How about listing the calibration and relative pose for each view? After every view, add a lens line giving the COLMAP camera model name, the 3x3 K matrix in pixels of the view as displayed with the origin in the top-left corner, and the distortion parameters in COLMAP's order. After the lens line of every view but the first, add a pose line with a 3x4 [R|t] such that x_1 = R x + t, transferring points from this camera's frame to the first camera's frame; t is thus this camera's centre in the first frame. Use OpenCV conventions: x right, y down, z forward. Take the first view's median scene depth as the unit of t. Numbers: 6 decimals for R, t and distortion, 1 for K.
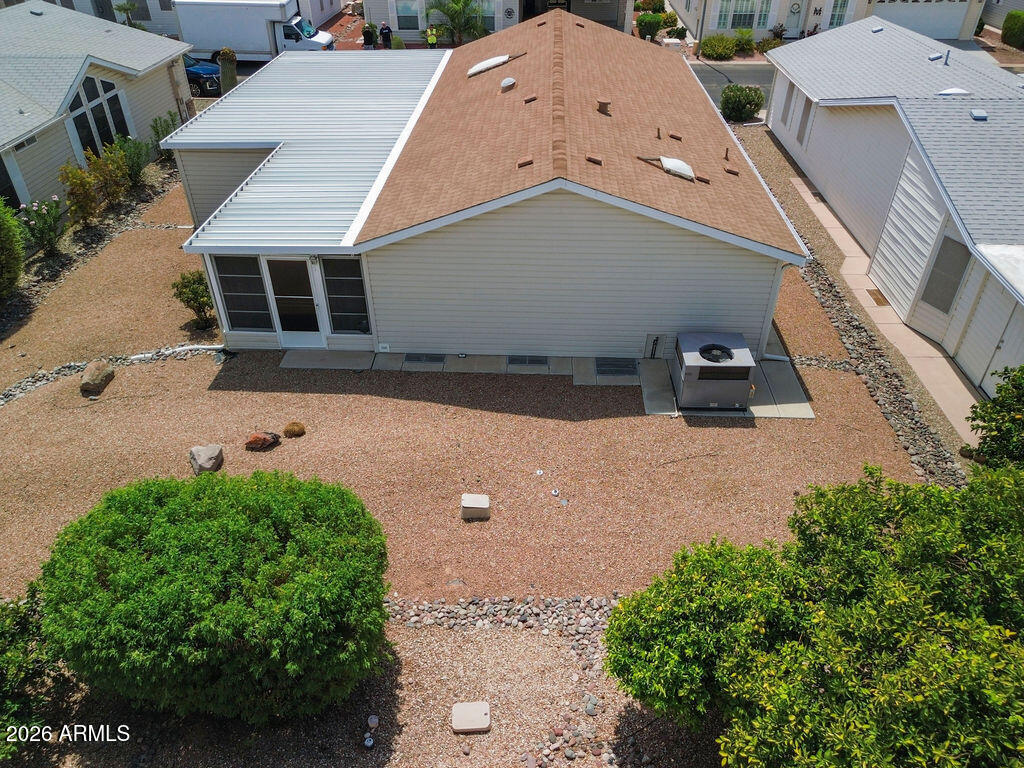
lens RADIAL K [[738.9, 0, 509.8], [0, 738.9, 384.6], [0, 0, 1]] dist [0.052847, -0.045779]
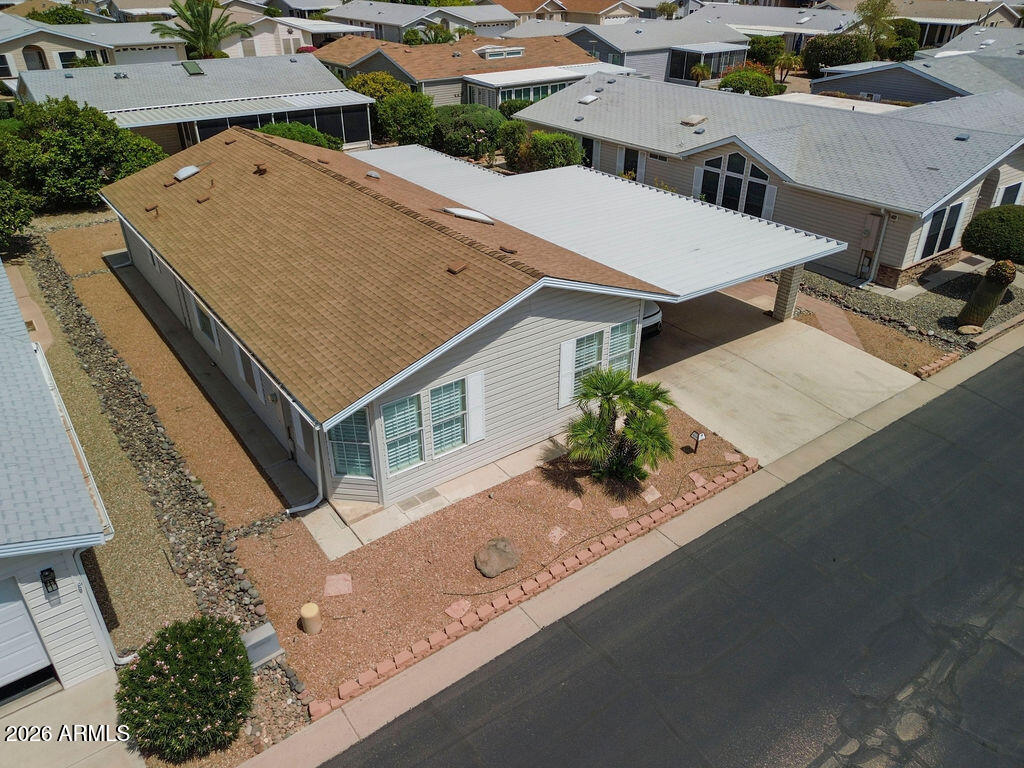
lens RADIAL K [[738.9, 0, 508.2], [0, 738.9, 381.2], [0, 0, 1]] dist [0.052847, -0.045779]
pose [[-0.778384, 0.312810, -0.544305, 0.672069], [-0.360806, 0.486618, 0.795627, -1.519491], [0.513749, 0.815692, -0.265912, 2.084092]]
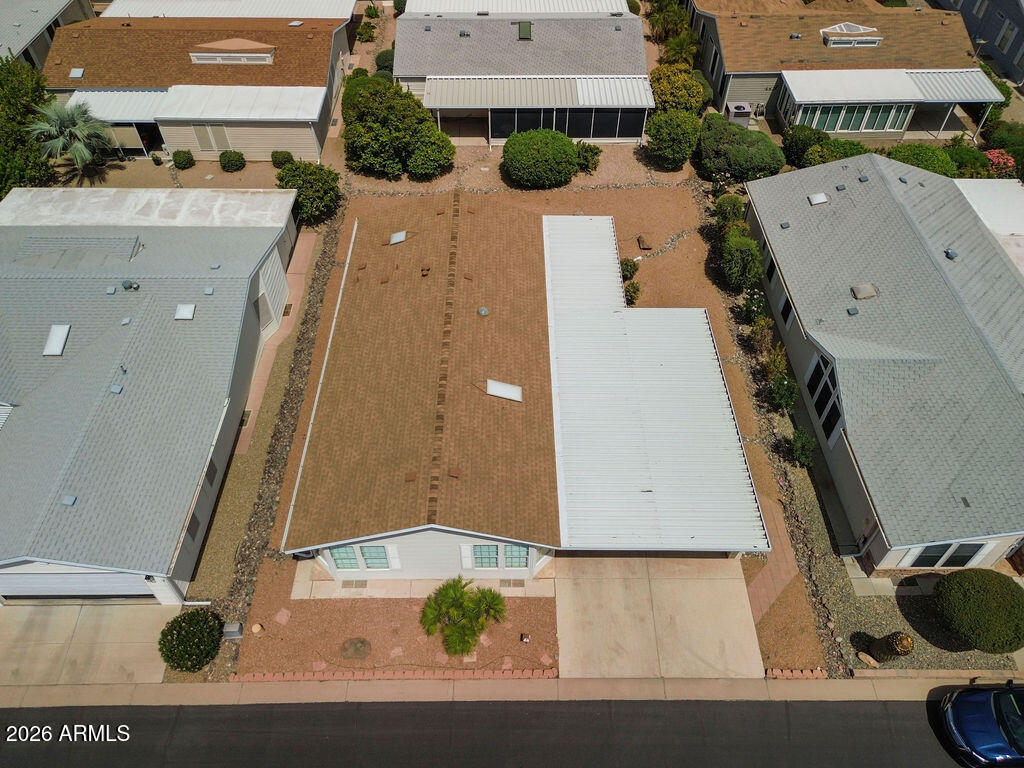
lens RADIAL K [[738.9, 0, 510.4], [0, 738.9, 380.1], [0, 0, 1]] dist [0.052847, -0.045779]
pose [[-0.998504, 0.041045, -0.036134, 0.002588], [-0.030924, 0.121149, 0.992153, -2.321348], [0.045101, 0.991785, -0.119698, 1.670336]]
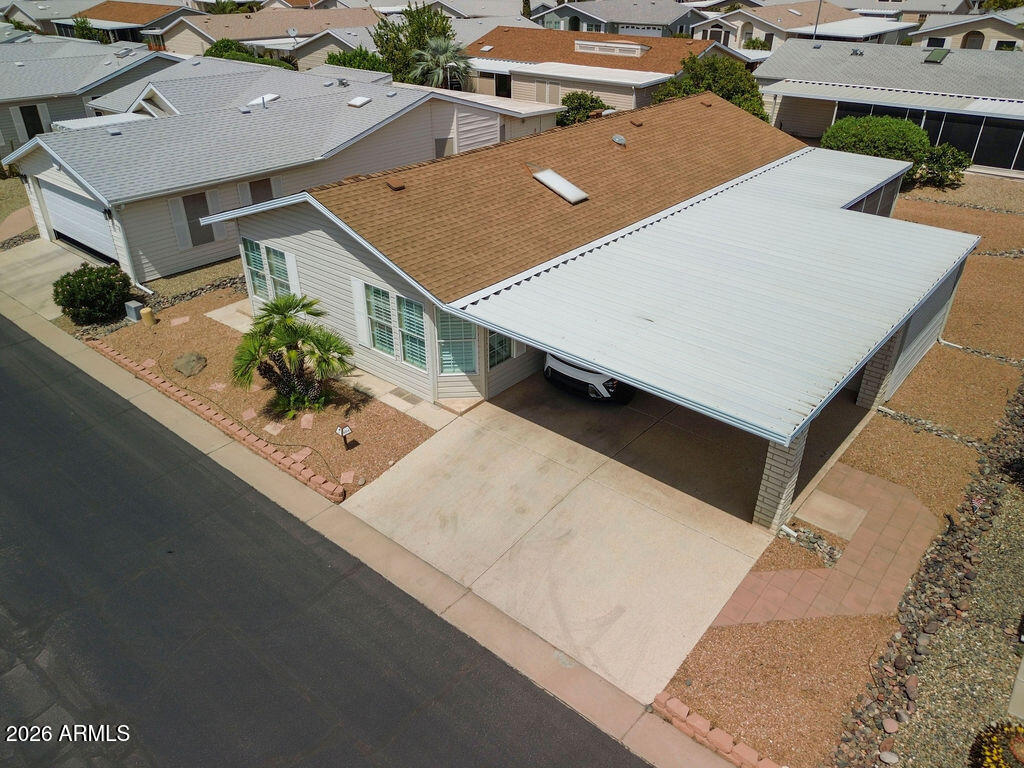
lens RADIAL K [[738.9, 0, 510.6], [0, 738.9, 379.2], [0, 0, 1]] dist [0.052847, -0.045779]
pose [[-0.794299, -0.296672, 0.530165, -0.692950], [0.352347, 0.485946, 0.799818, -1.455838], [-0.494915, 0.822096, -0.281455, 2.112092]]
